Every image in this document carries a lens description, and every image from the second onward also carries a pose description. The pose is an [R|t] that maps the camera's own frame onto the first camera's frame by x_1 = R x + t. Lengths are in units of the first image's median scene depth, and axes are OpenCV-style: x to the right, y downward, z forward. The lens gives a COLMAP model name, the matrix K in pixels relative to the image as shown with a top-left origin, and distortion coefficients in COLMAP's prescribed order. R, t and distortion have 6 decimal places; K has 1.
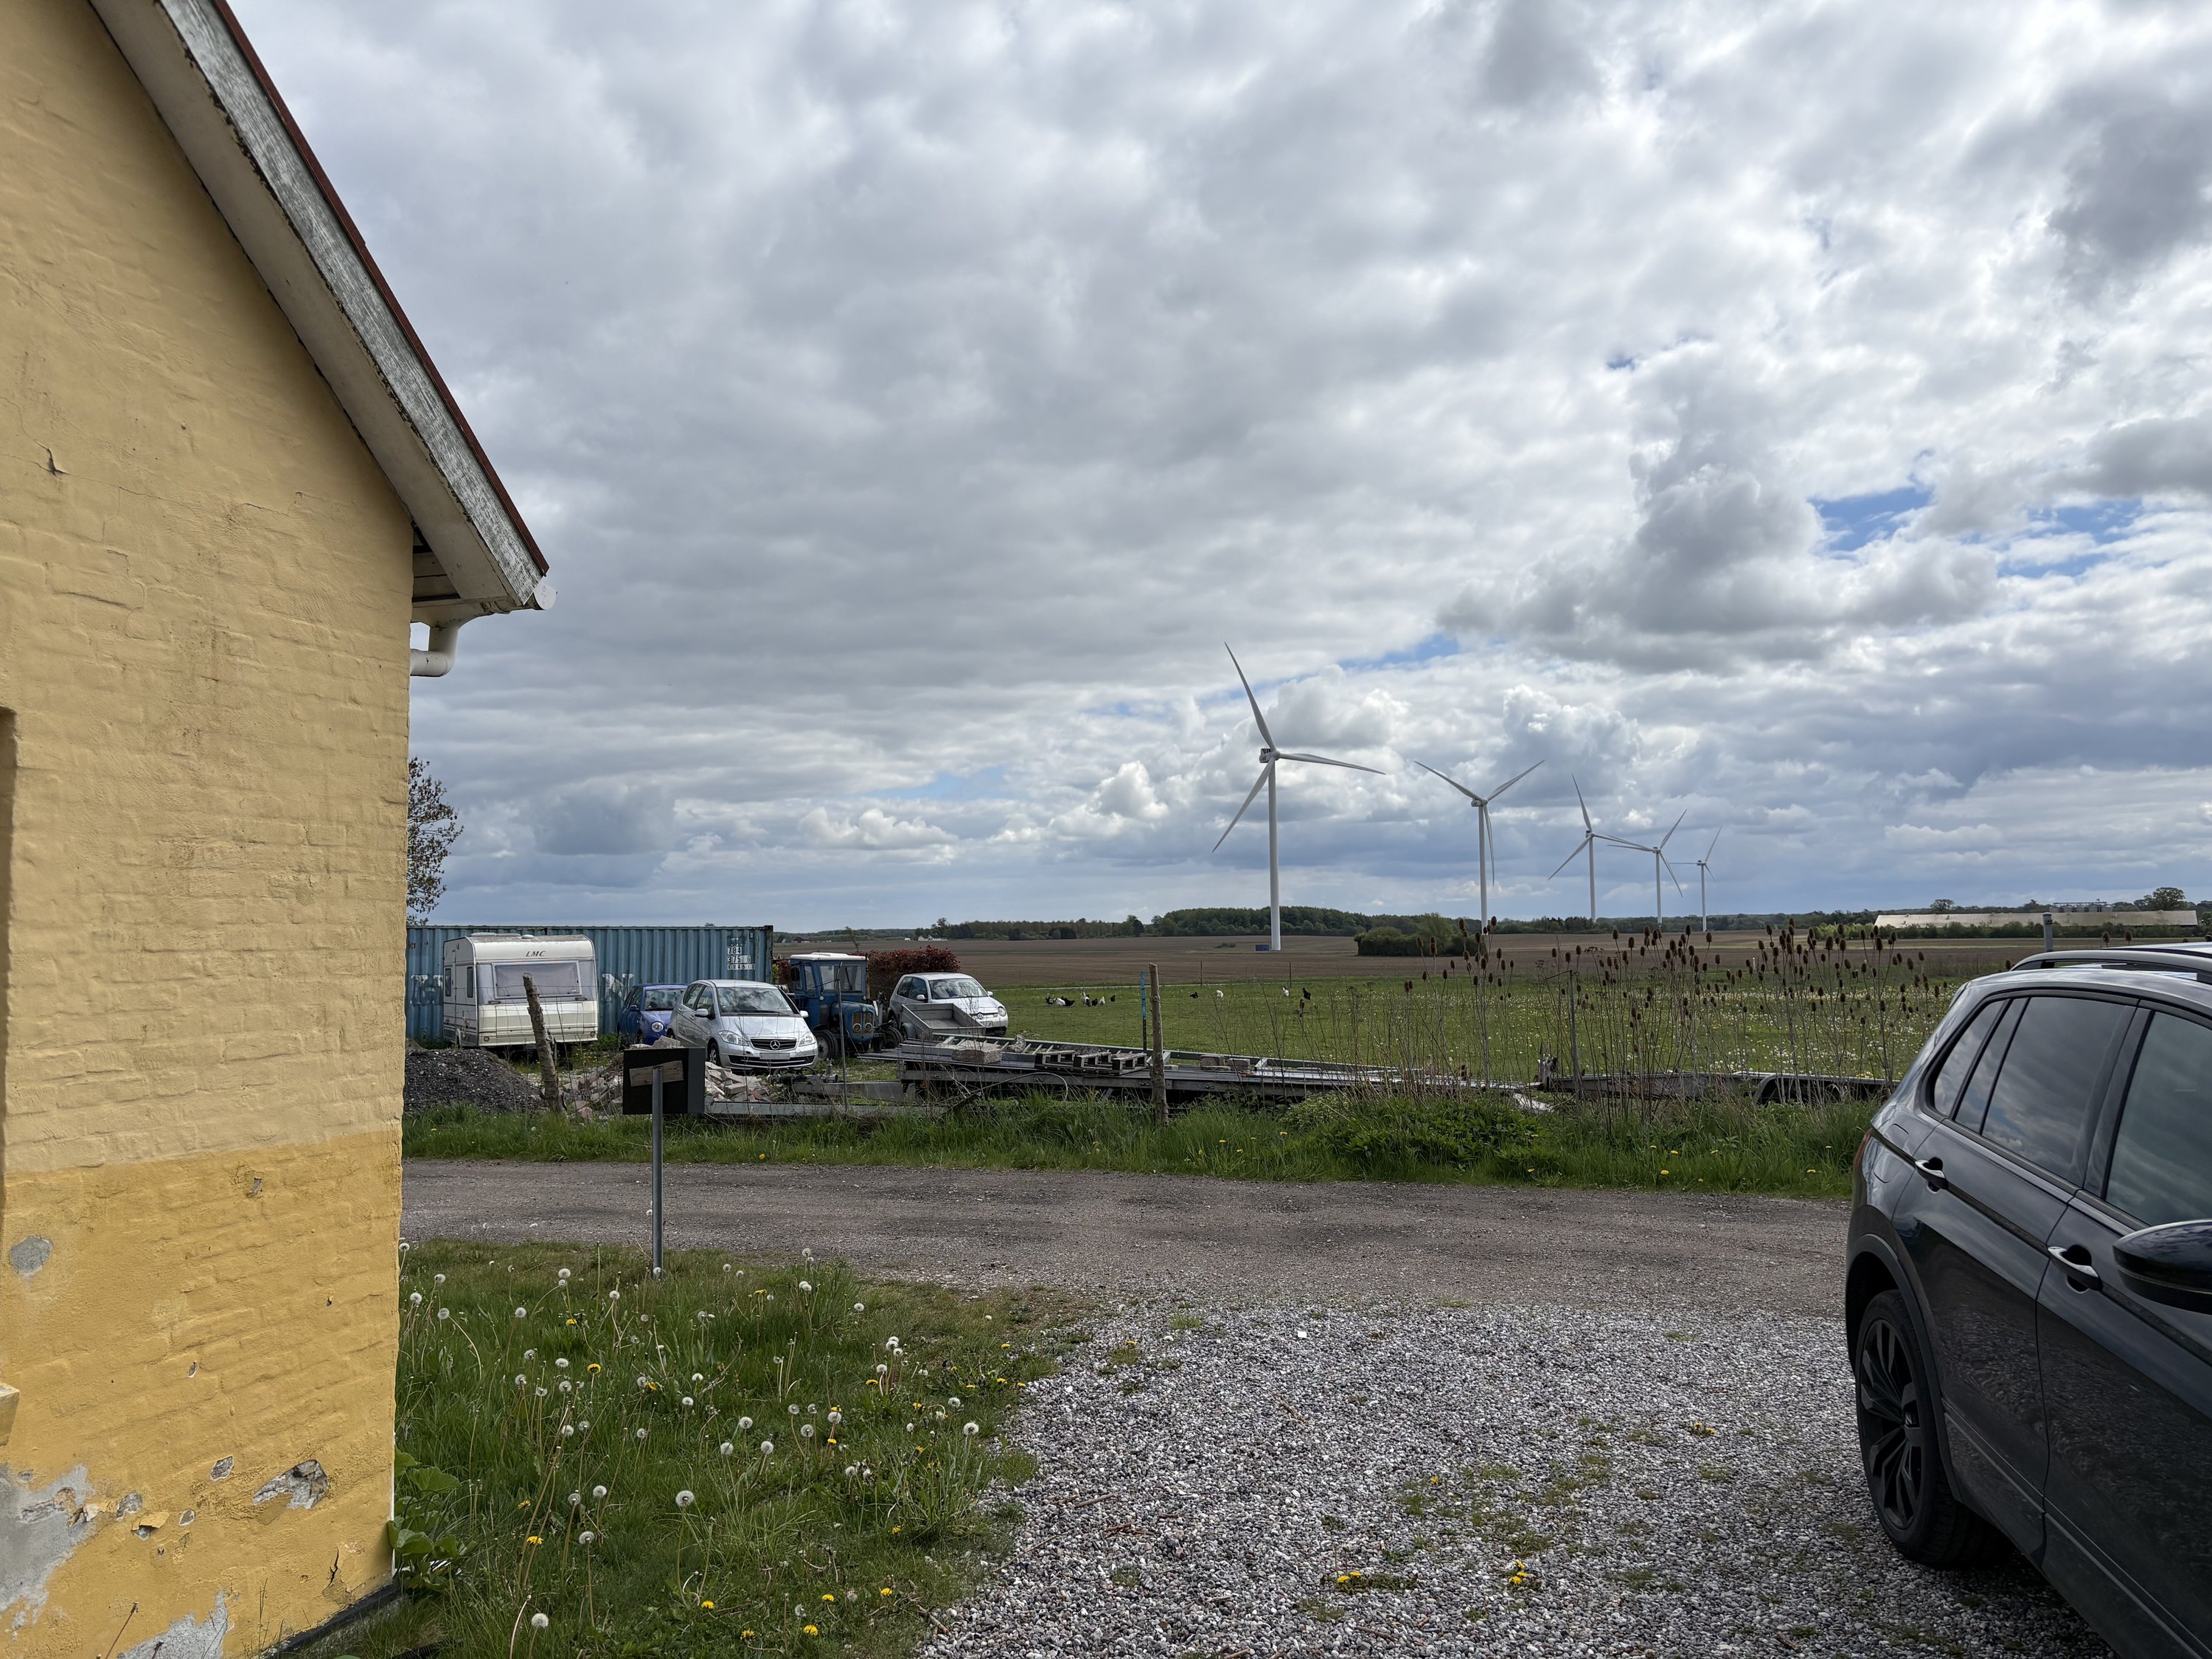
lens RADIAL K [[1669.8, 0, 1119.8], [0, 1669.8, 844.2], [0, 0, 1]] dist [0.091483, -0.113945]
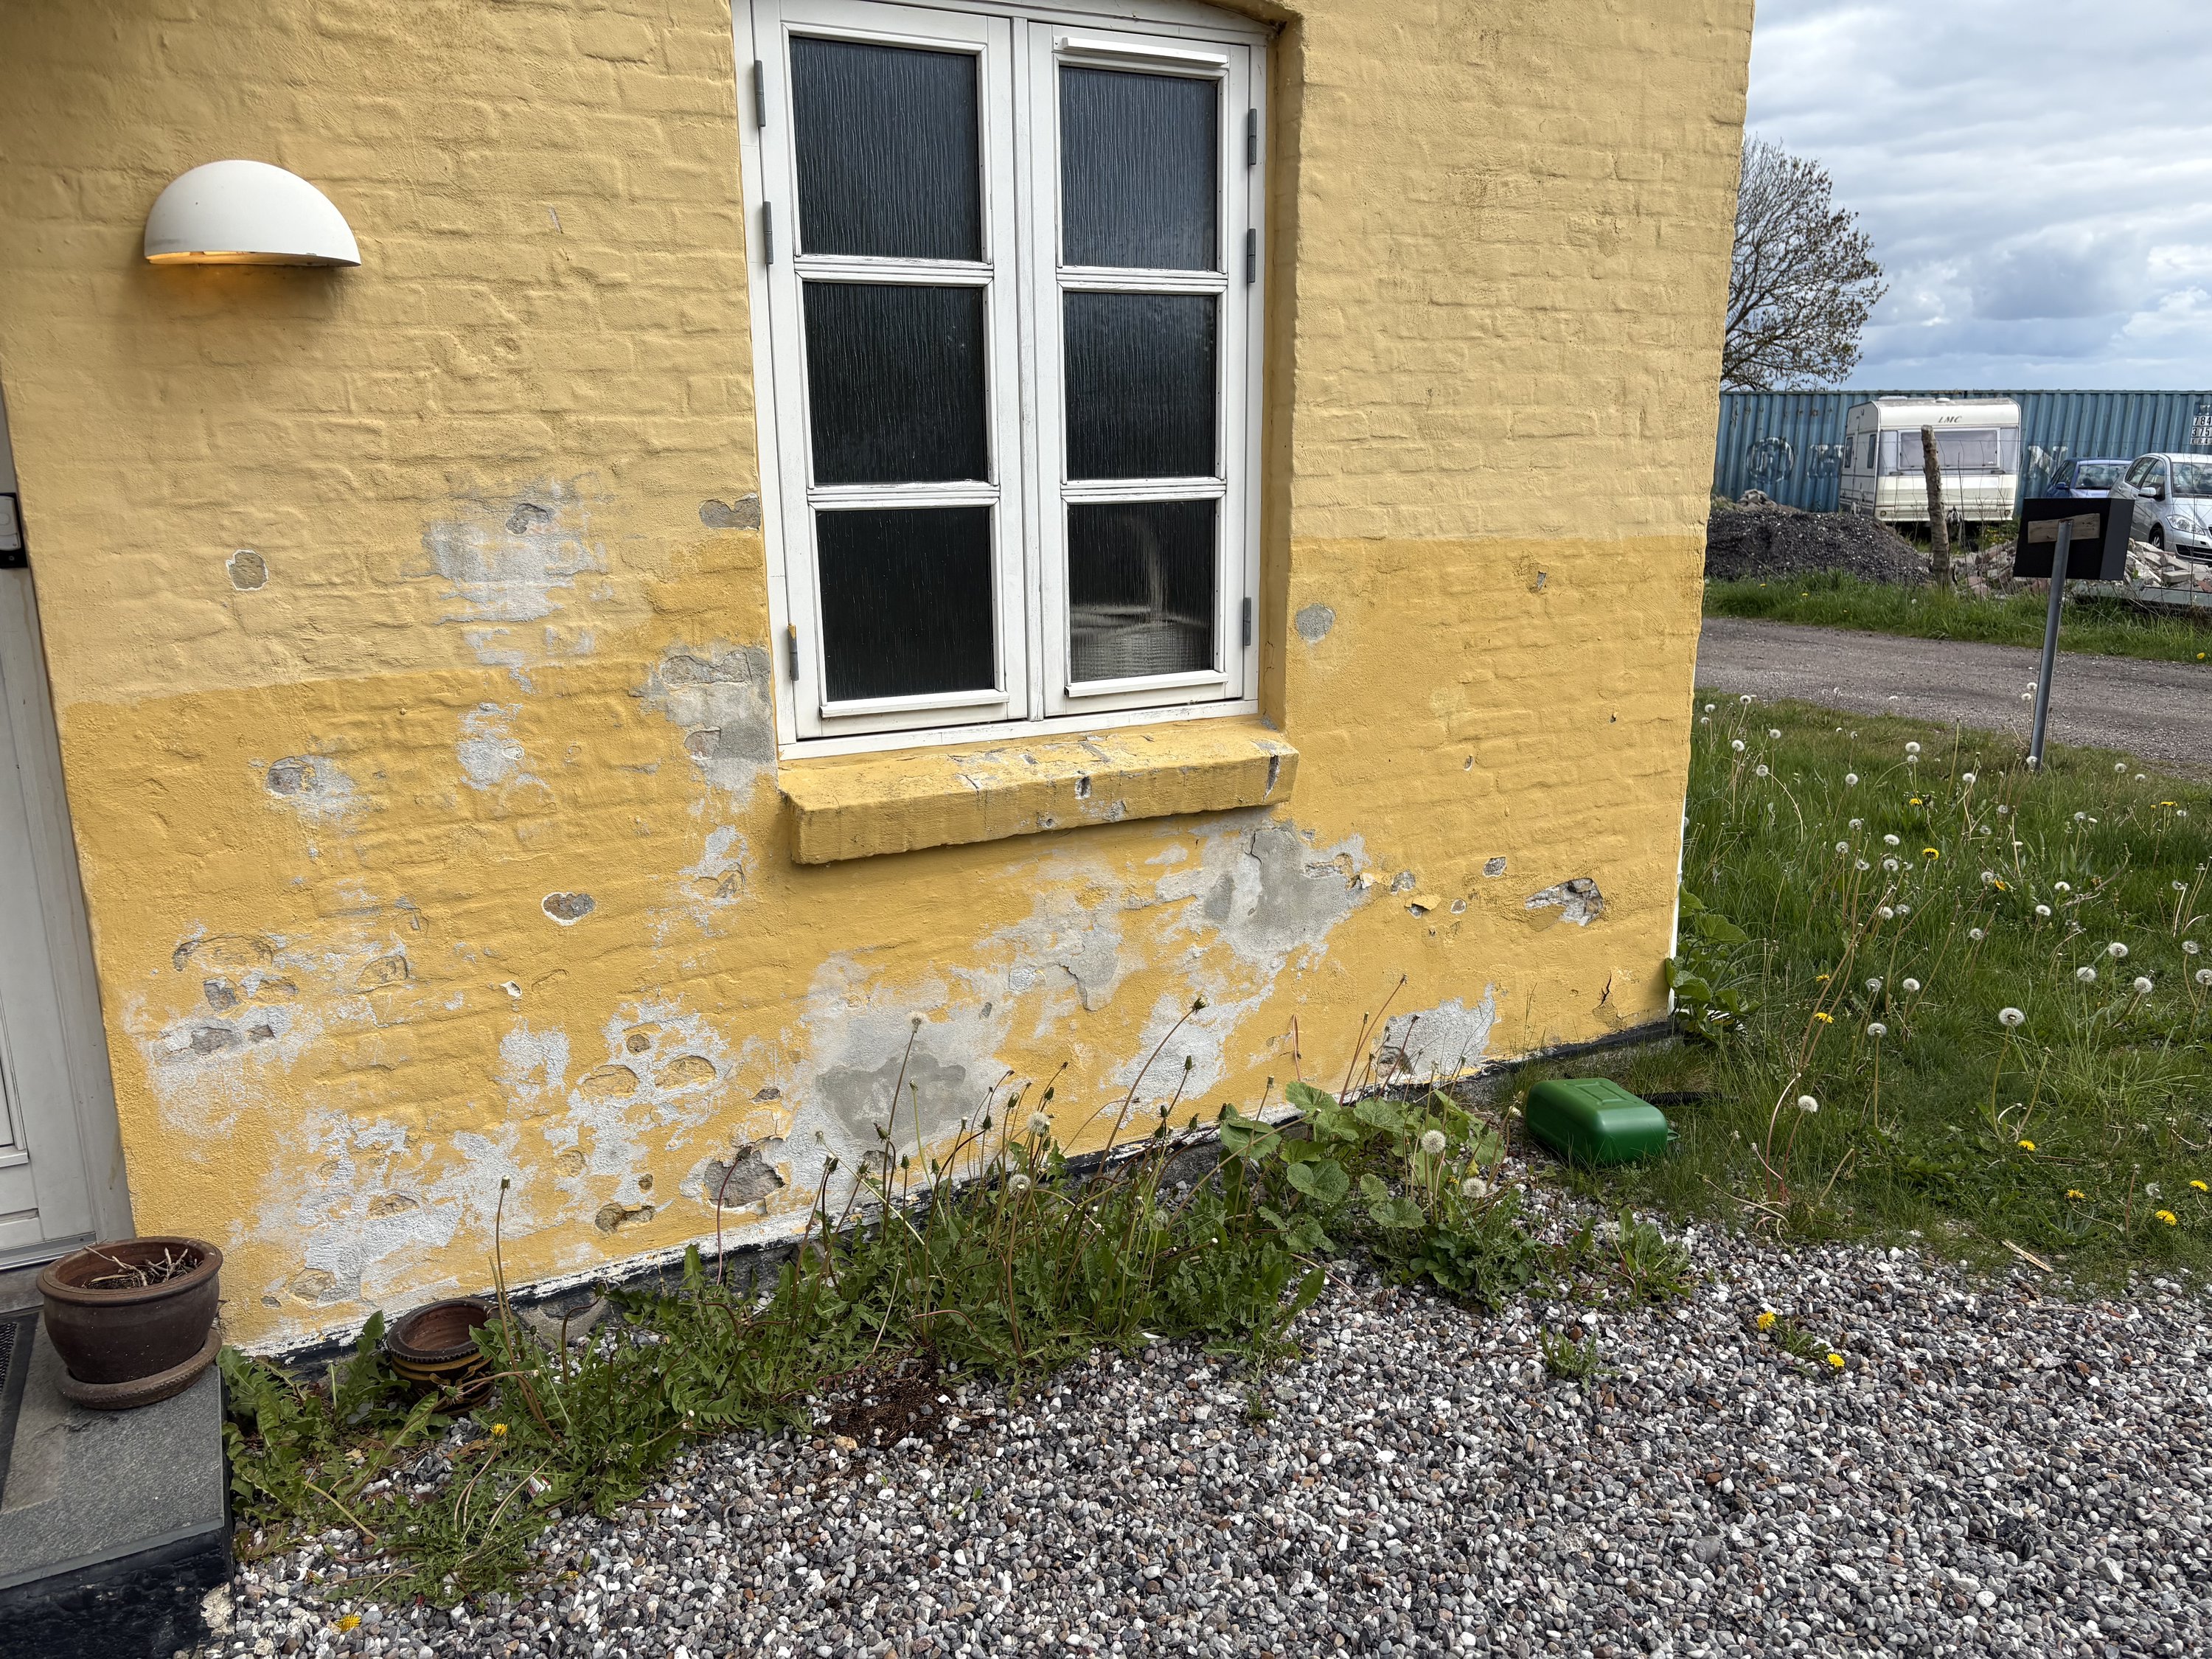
lens RADIAL K [[1669.8, 0, 1119.8], [0, 1669.8, 844.2], [0, 0, 1]] dist [0.091483, -0.113945]
pose [[0.708670, 0.174375, -0.683652, -0.021801], [0.033847, 0.959459, 0.279809, 0.070297], [0.704728, -0.221432, 0.674037, 0.181819]]
